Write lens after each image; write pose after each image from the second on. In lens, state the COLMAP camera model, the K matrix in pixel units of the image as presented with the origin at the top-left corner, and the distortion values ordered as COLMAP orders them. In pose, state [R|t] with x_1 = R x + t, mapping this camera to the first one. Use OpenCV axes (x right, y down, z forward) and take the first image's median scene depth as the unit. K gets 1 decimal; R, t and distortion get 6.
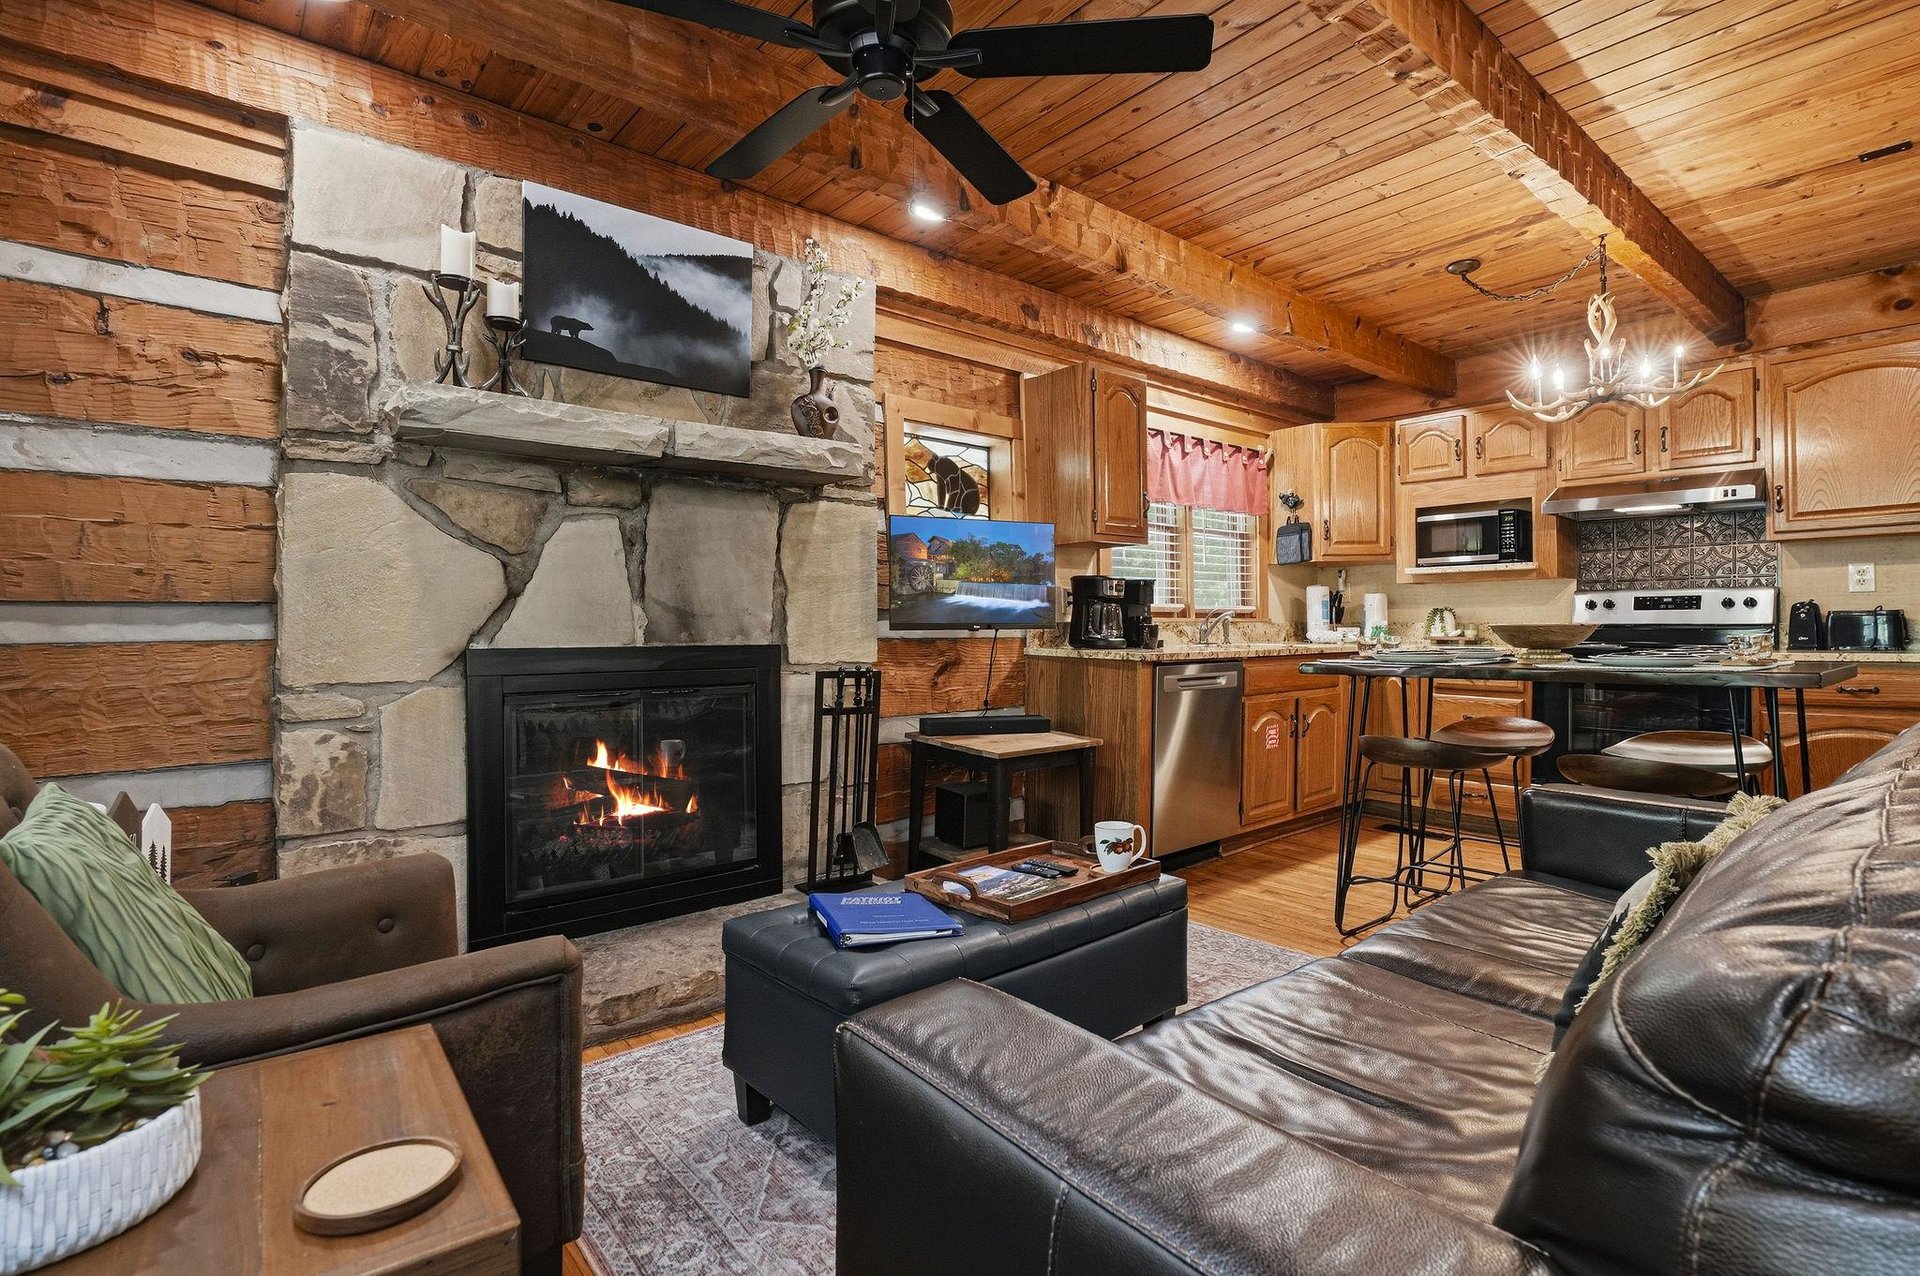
lens RADIAL K [[907.5, 0, 960.5], [0, 907.5, 621.0], [0, 0, 1]] dist [0.000449, 0.000248]
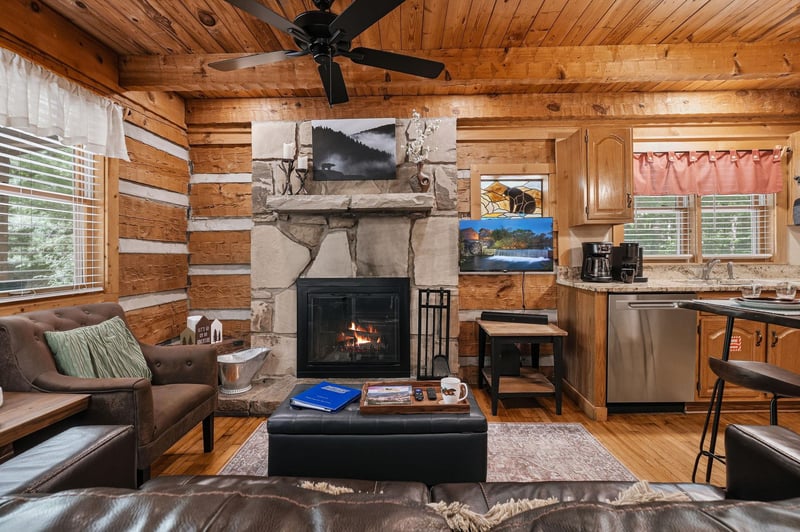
lens RADIAL K [[367.8, 0, 401.0], [0, 367.8, 260.5], [0, 0, 1]] dist [0.000493, 0.000067]
pose [[0.752106, 0.004029, -0.659030, 0.438520], [0.010443, 0.999783, 0.018030, -0.038340], [0.658959, -0.020443, 0.751901, 0.231470]]
